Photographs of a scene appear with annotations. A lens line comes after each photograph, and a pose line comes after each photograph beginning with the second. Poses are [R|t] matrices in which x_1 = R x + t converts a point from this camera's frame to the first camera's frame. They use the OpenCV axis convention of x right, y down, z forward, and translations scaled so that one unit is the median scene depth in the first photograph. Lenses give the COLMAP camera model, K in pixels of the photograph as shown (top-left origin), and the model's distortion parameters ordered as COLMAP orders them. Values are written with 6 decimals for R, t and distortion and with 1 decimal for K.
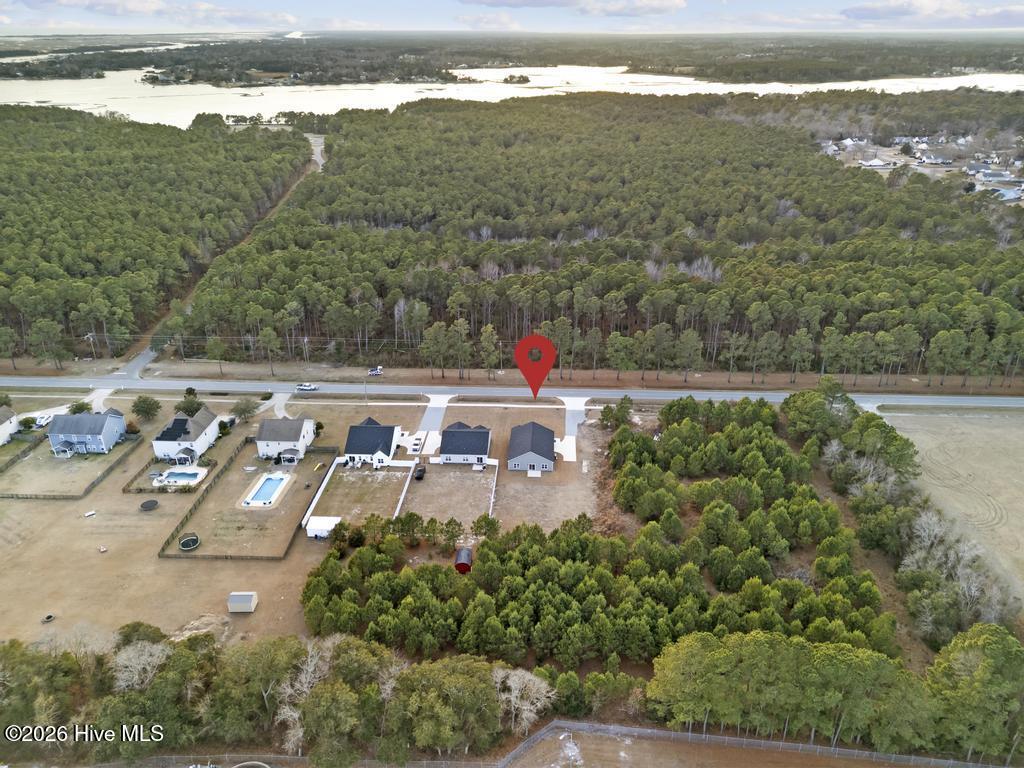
lens RADIAL K [[746.4, 0, 524.2], [0, 746.4, 390.3], [0, 0, 1]] dist [0.070101, -0.059188]
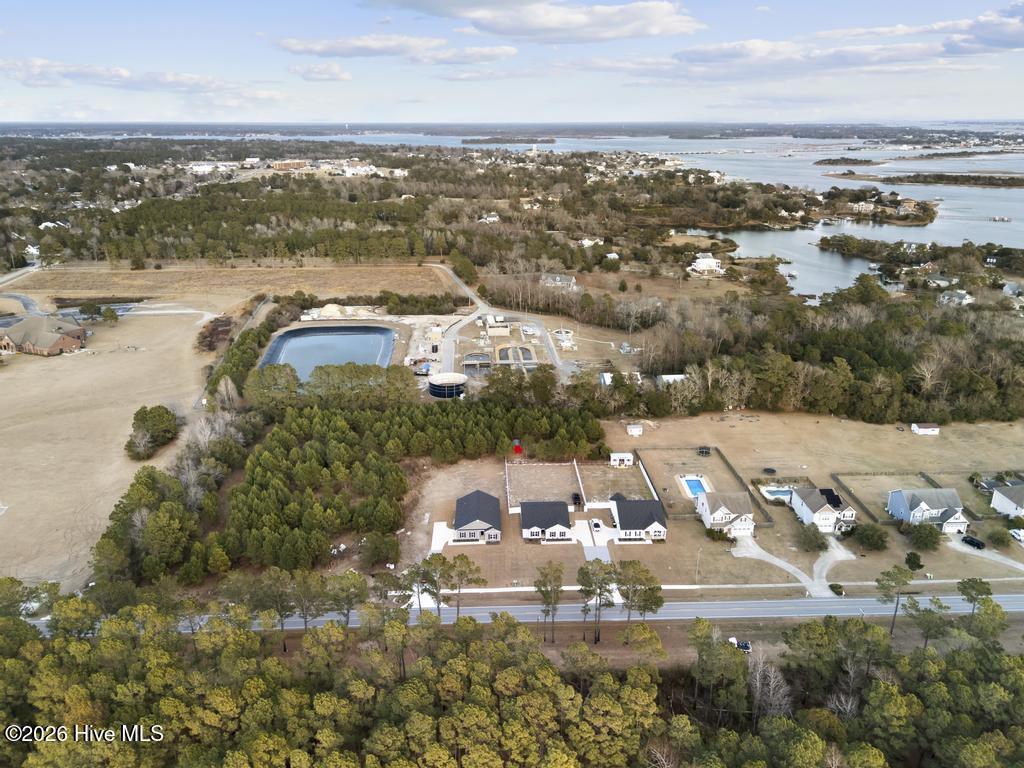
lens RADIAL K [[746.4, 0, 510.2], [0, 746.4, 388.0], [0, 0, 1]] dist [0.070101, -0.059188]
pose [[-0.996396, 0.028269, -0.079980, 0.034497], [-0.037028, 0.703336, 0.709893, -0.620037], [0.076321, 0.710295, -0.699754, 1.292200]]
